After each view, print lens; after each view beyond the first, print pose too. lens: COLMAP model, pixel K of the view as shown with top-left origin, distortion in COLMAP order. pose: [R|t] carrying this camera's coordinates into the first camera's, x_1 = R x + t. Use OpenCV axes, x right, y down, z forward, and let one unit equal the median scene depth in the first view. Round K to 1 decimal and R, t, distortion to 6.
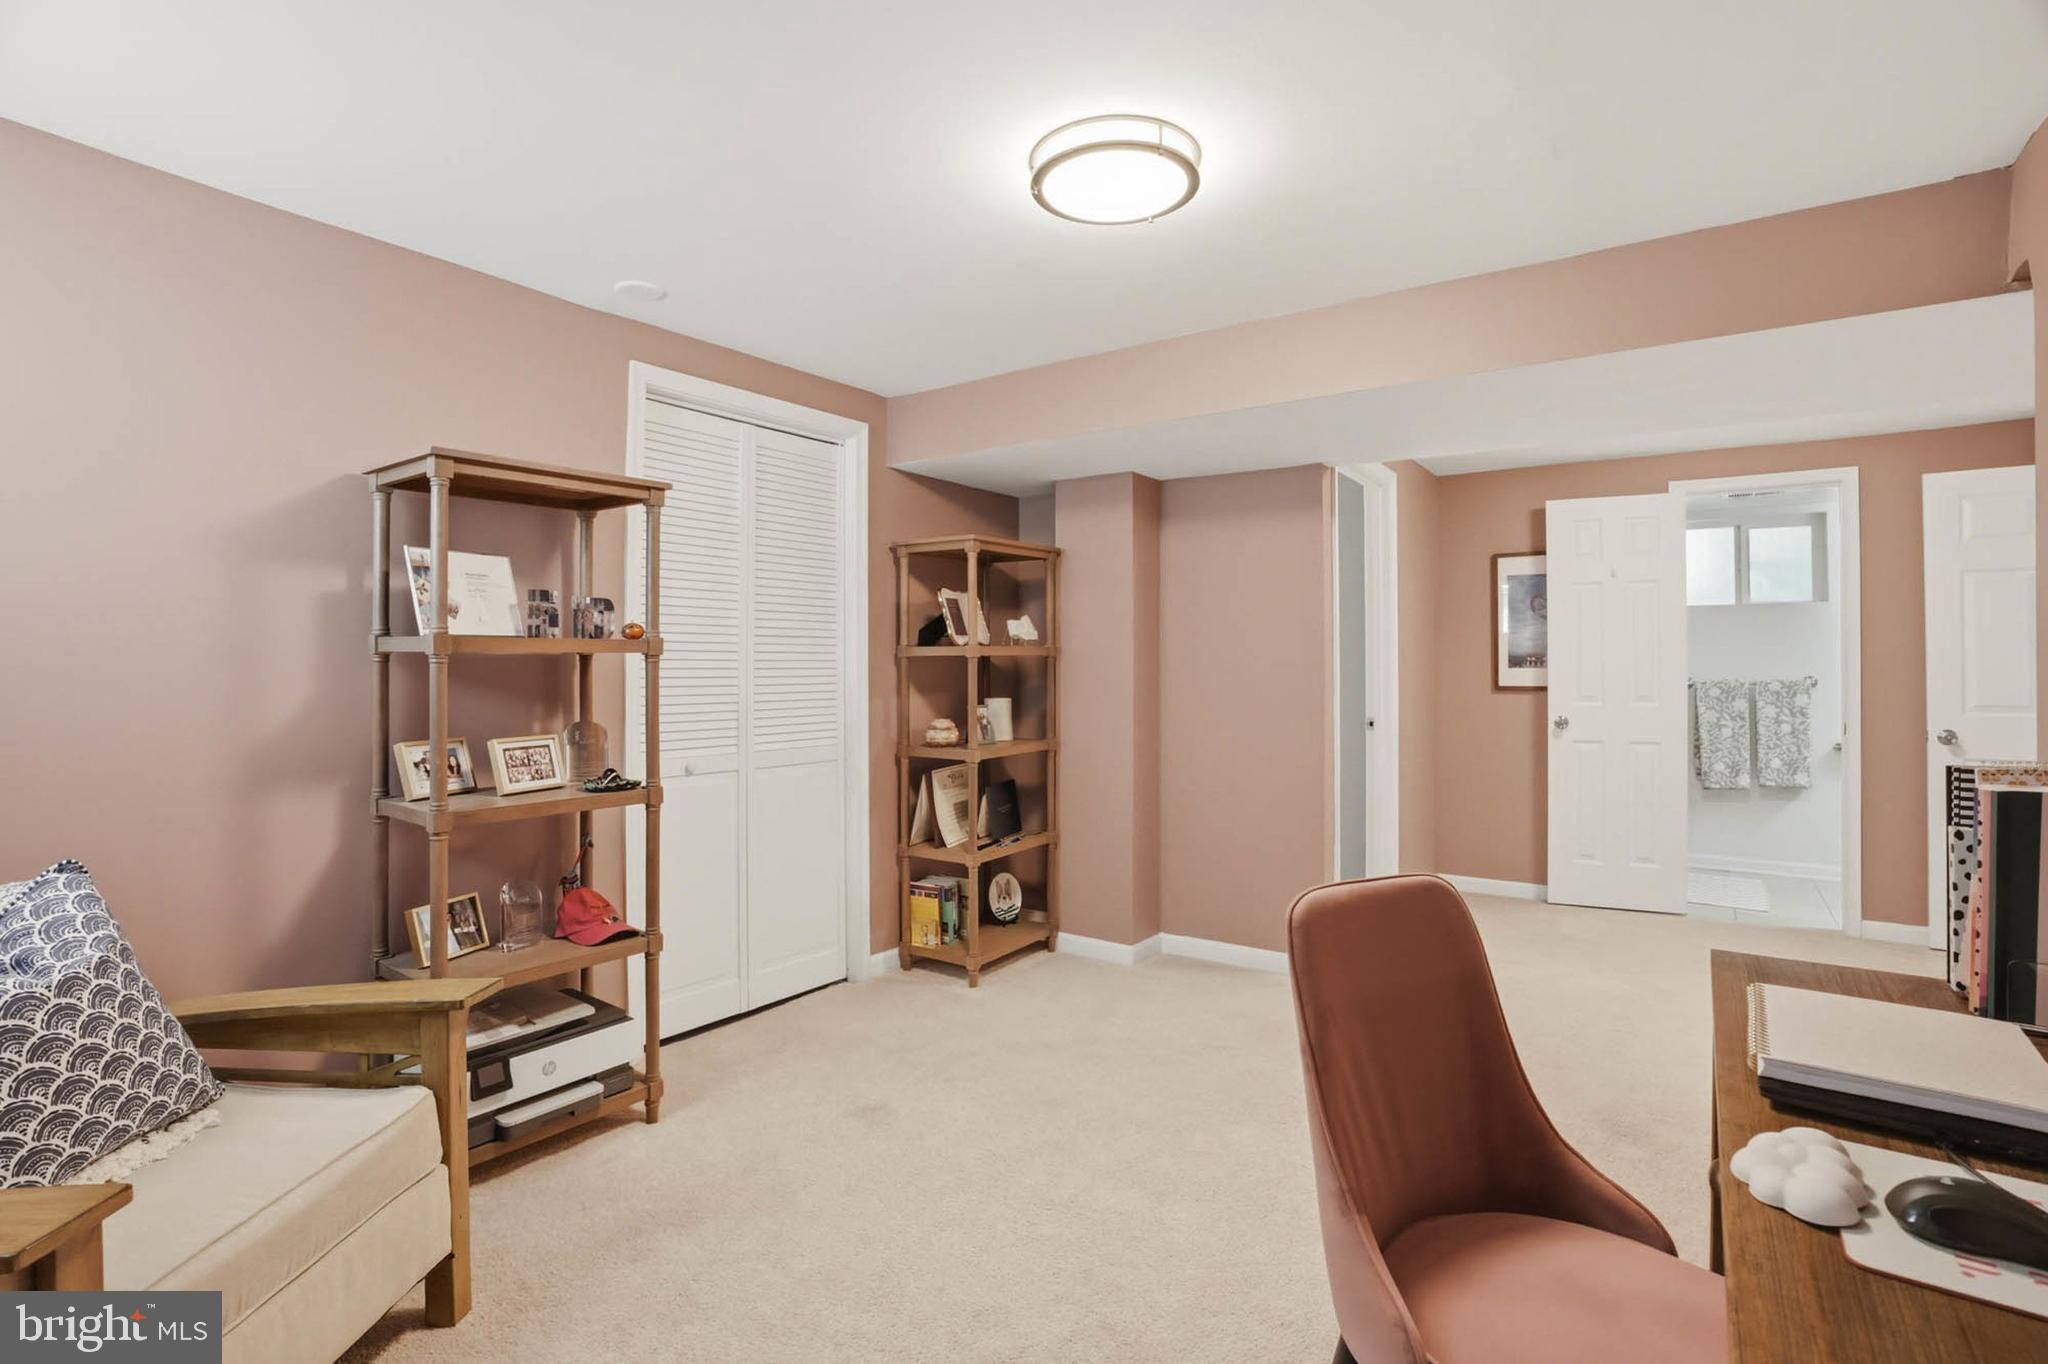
lens RADIAL K [[975.8, 0, 1022.8], [0, 975.8, 668.2], [0, 0, 1]] dist [-0.048903, 0.025881]
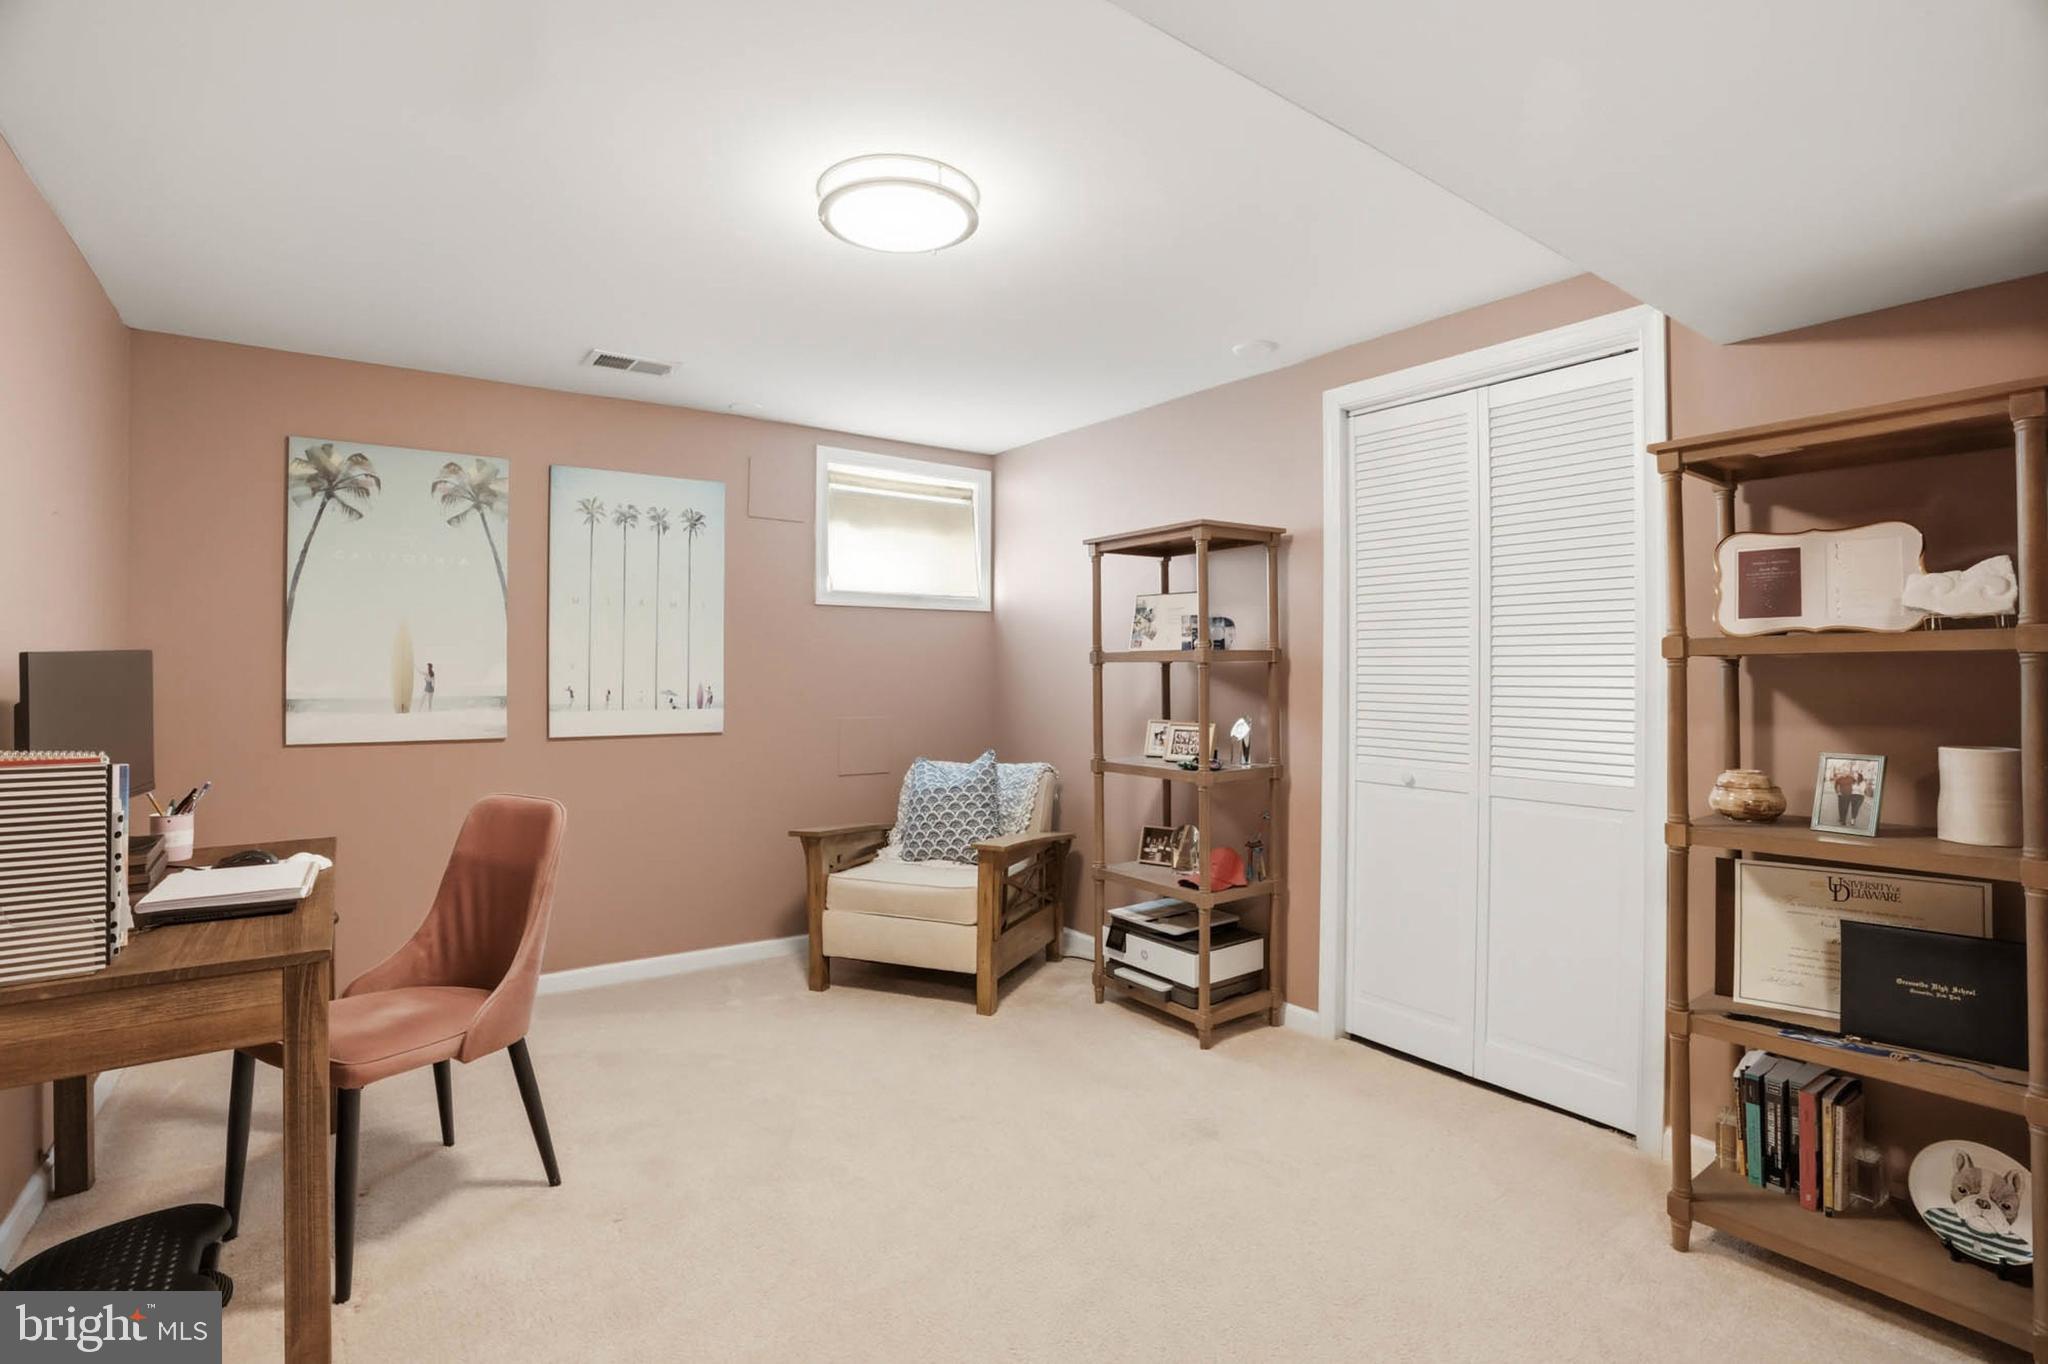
lens RADIAL K [[975.8, 0, 1022.8], [0, 975.8, 668.2], [0, 0, 1]] dist [-0.048903, 0.025881]
pose [[-0.308438, 0.000599, -0.951244, 0.685233], [-0.004441, 0.999988, 0.002069, -0.006293], [0.951234, 0.004863, -0.308431, 0.939804]]
